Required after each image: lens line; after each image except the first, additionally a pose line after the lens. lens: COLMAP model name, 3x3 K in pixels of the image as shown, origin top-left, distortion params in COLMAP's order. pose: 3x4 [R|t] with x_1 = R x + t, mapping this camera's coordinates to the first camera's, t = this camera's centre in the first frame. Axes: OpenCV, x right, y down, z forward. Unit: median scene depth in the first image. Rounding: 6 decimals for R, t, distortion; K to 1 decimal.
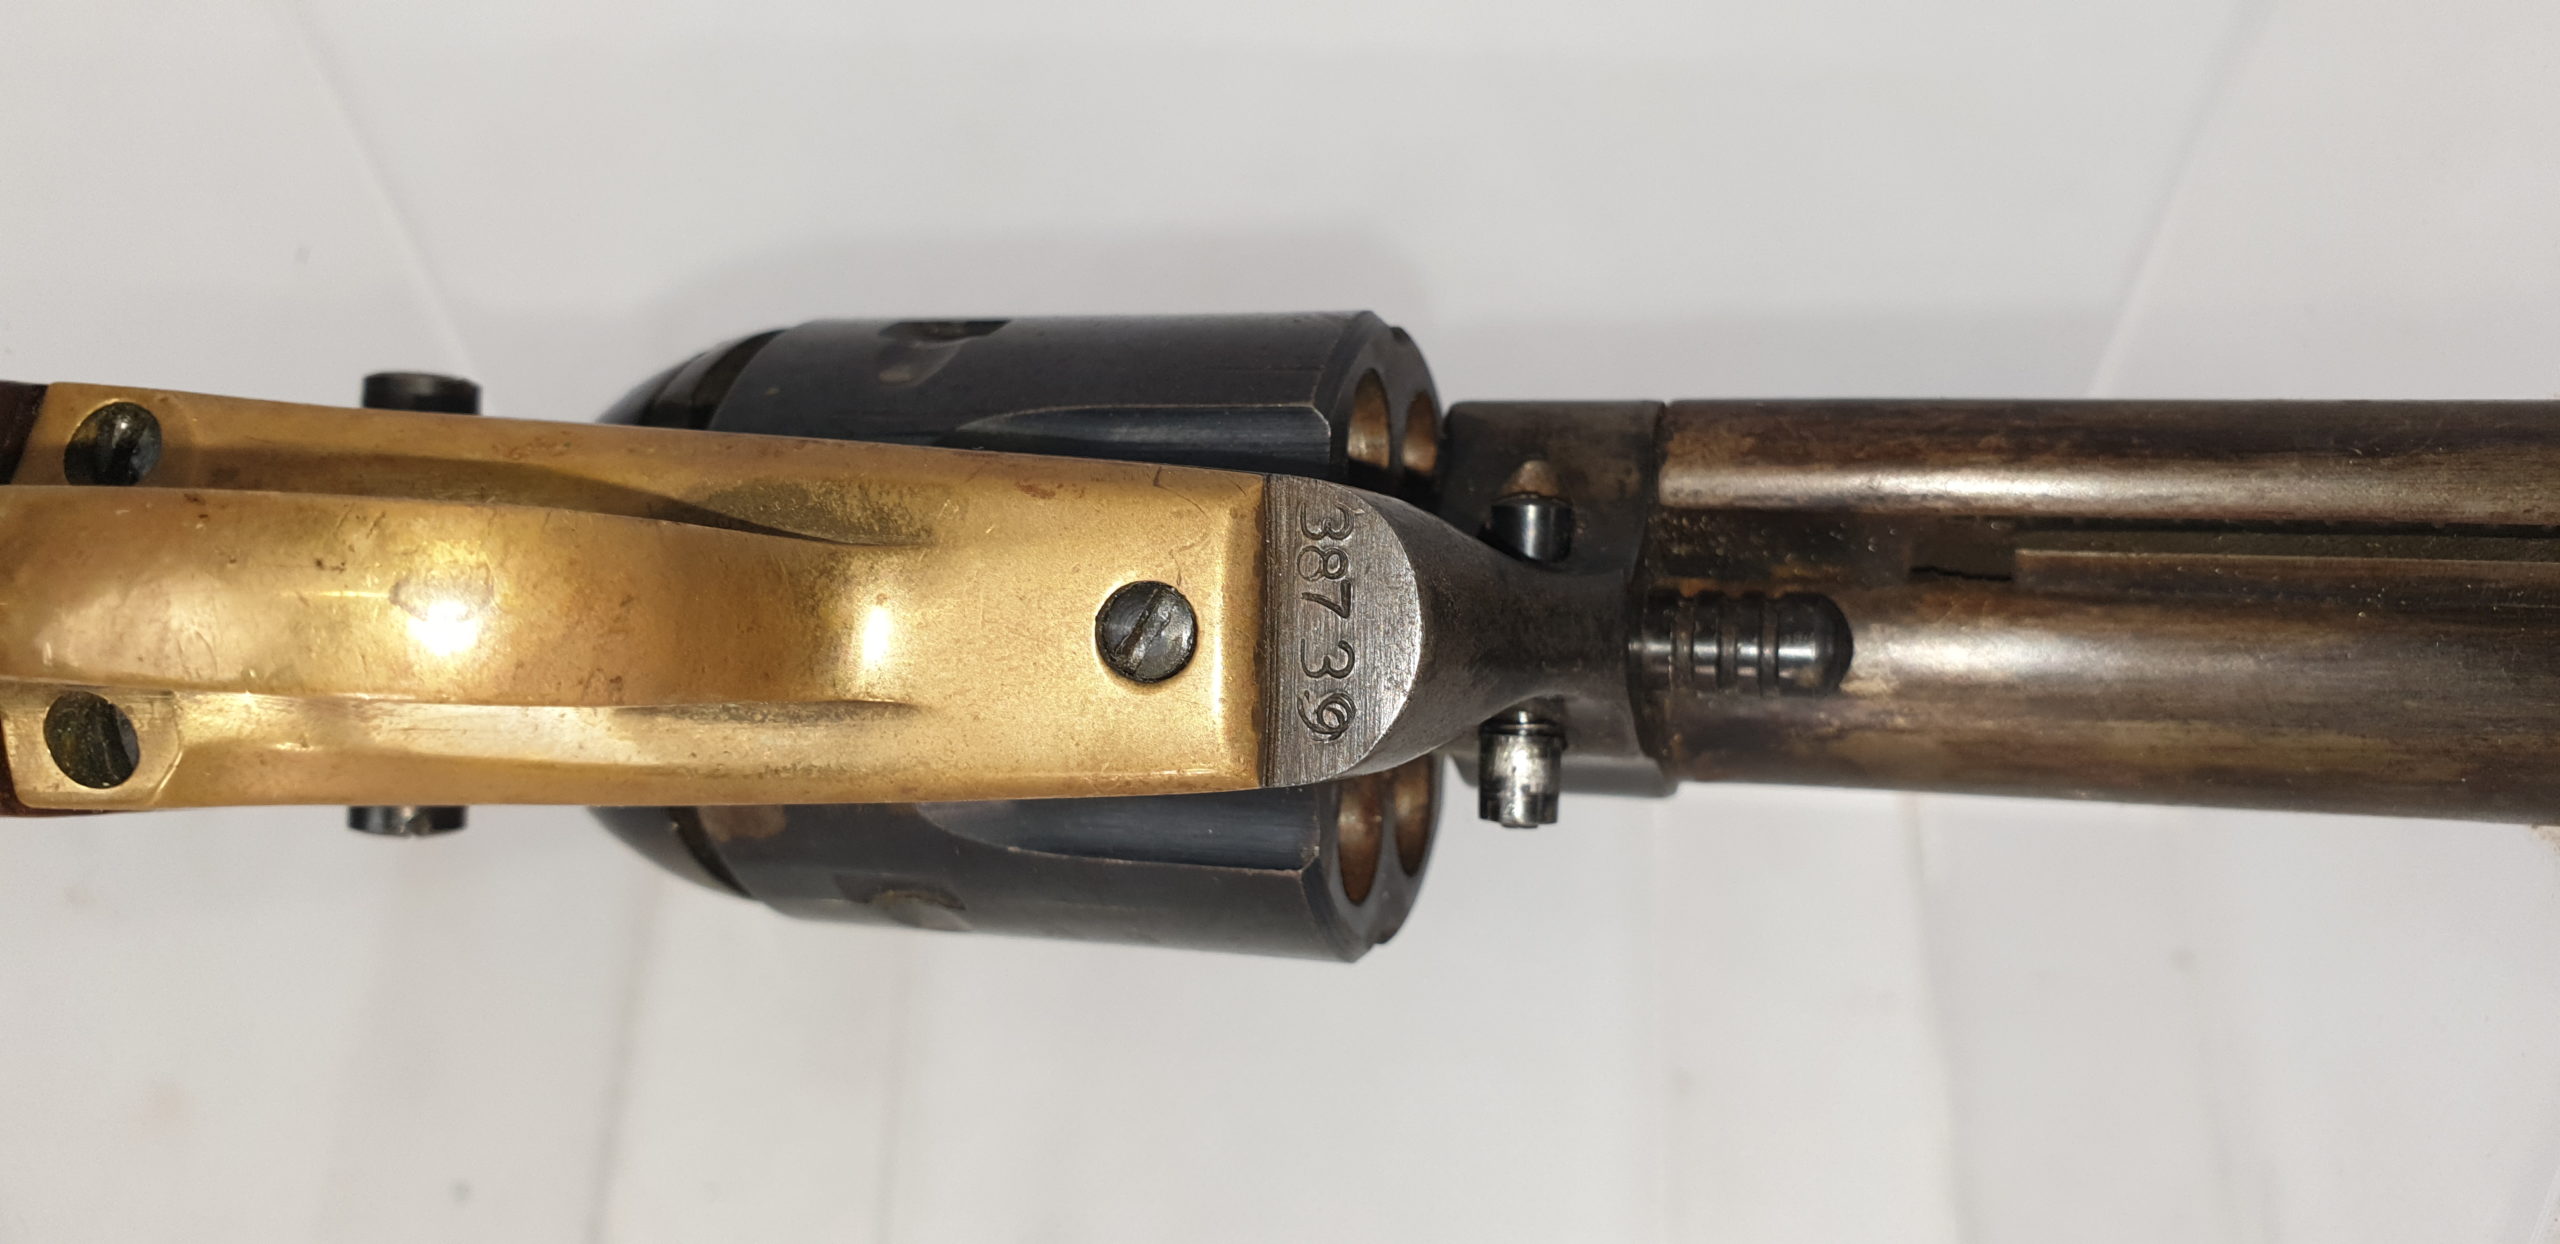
lens RADIAL K [[1824.1, 0, 1323.8], [0, 1824.1, 681.7], [0, 0, 1]] dist [0.023703, -0.042298]
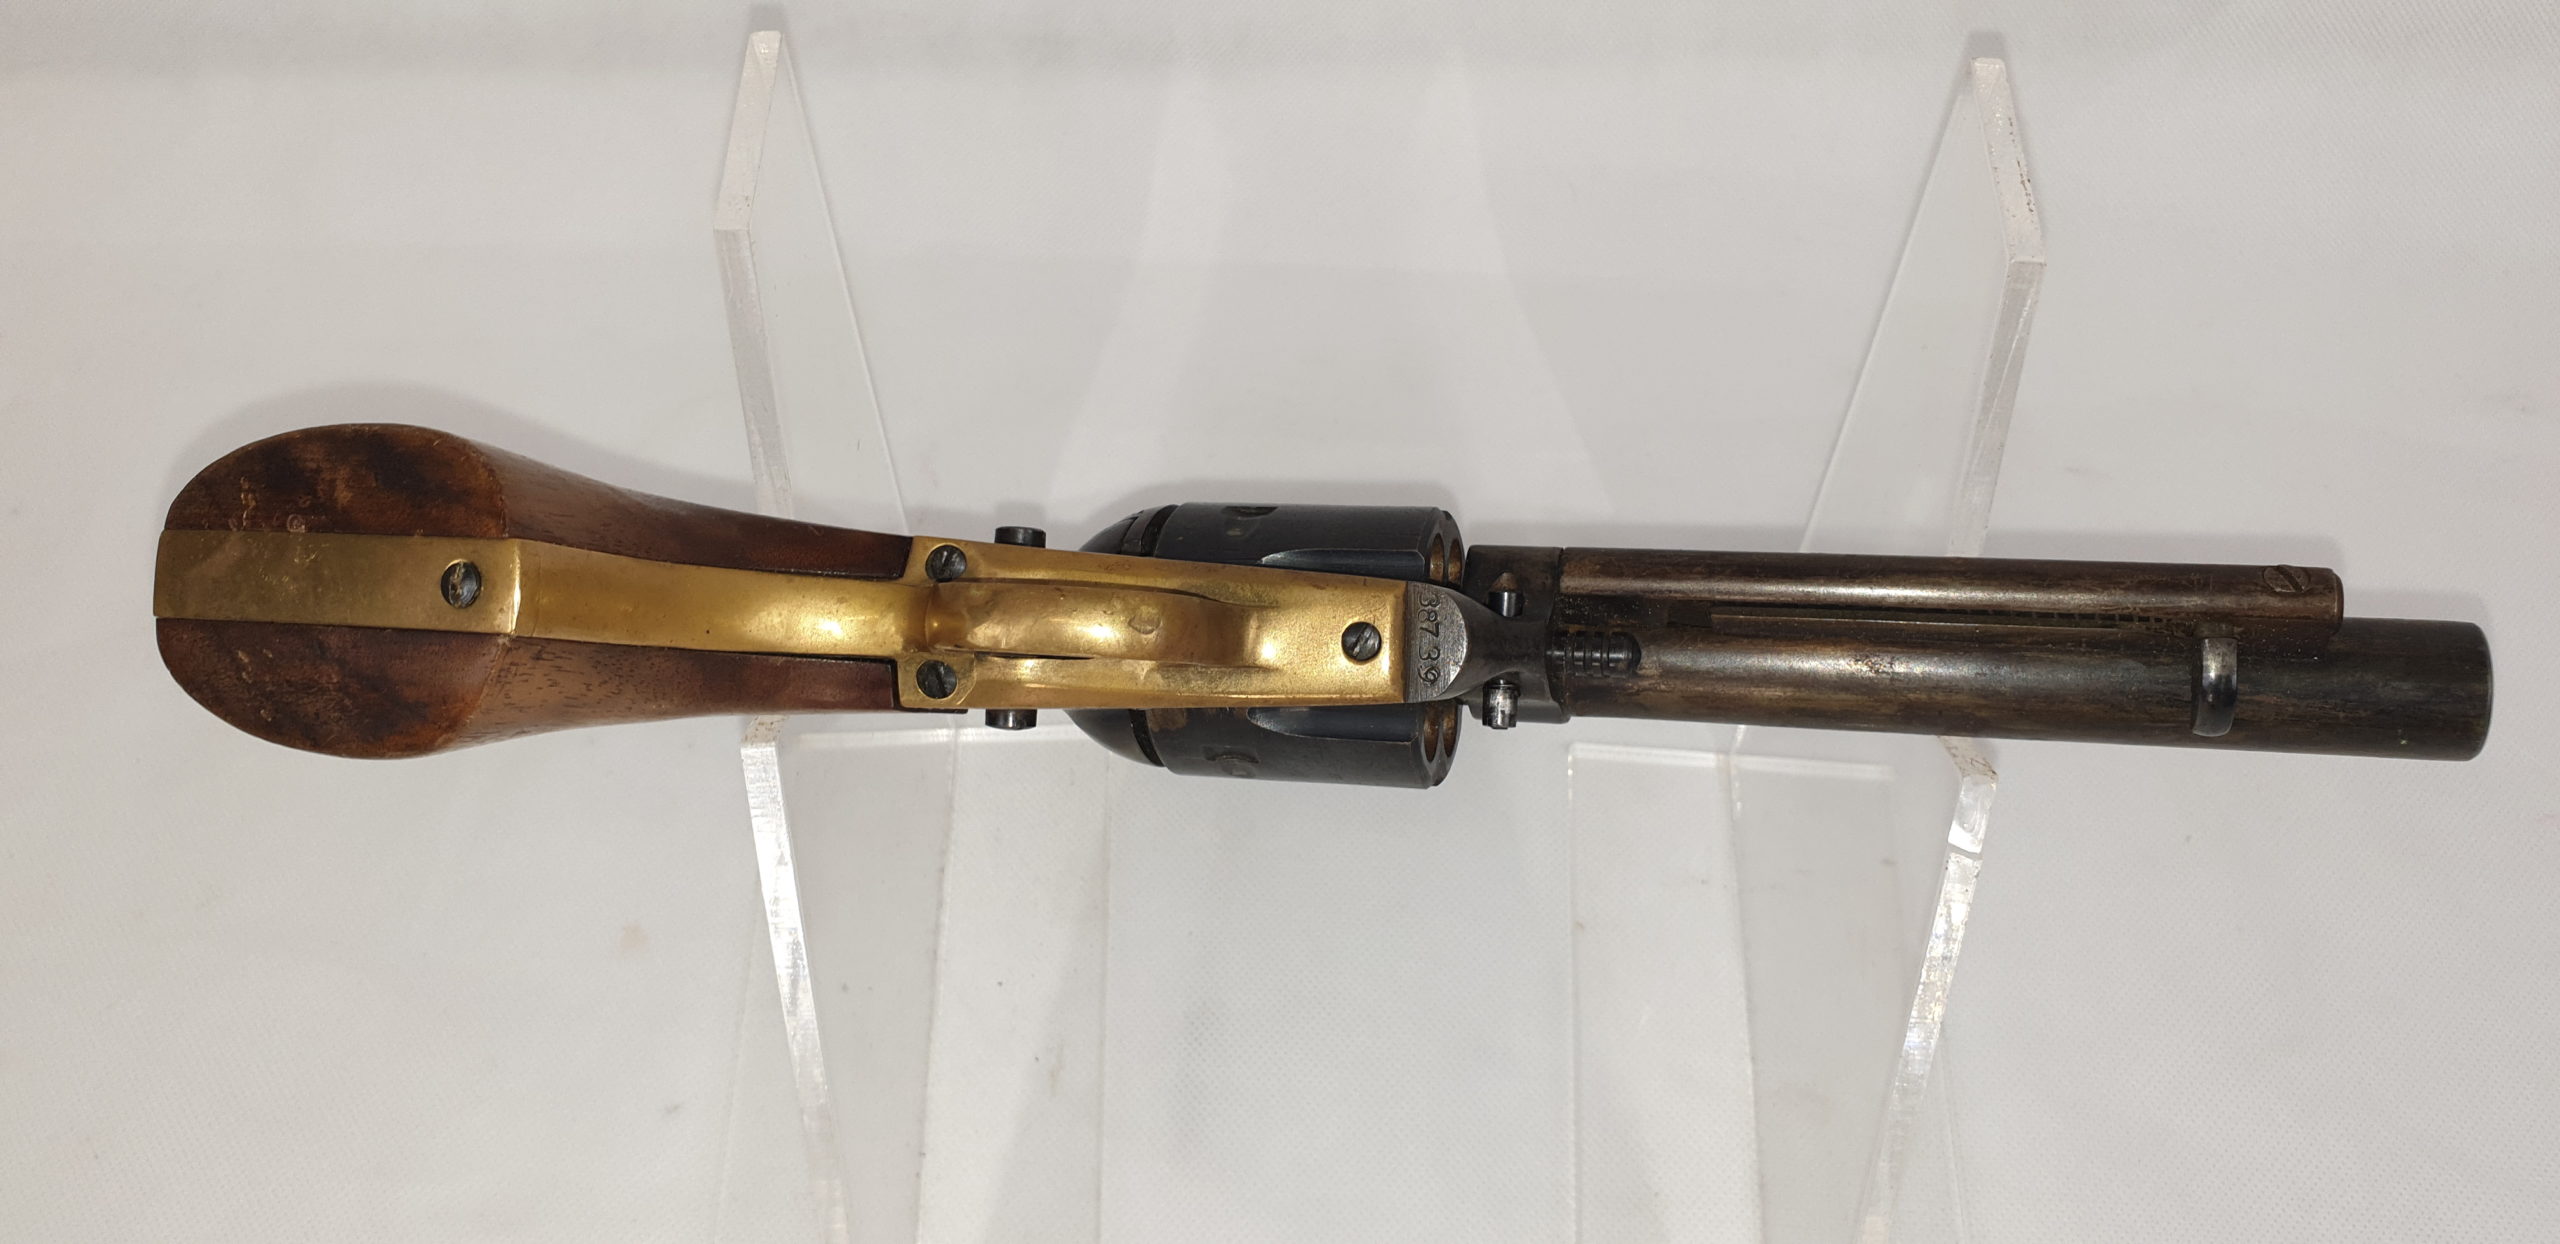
lens RADIAL K [[1787.3, 0, 1280.0], [0, 1787.3, 622.0], [0, 0, 1]] dist [-0.000043, -0.001756]
pose [[0.999865, 0.014185, 0.008270, -0.197886], [-0.013678, 0.998201, -0.058376, 0.080750], [-0.009083, 0.058255, 0.998260, -1.309807]]
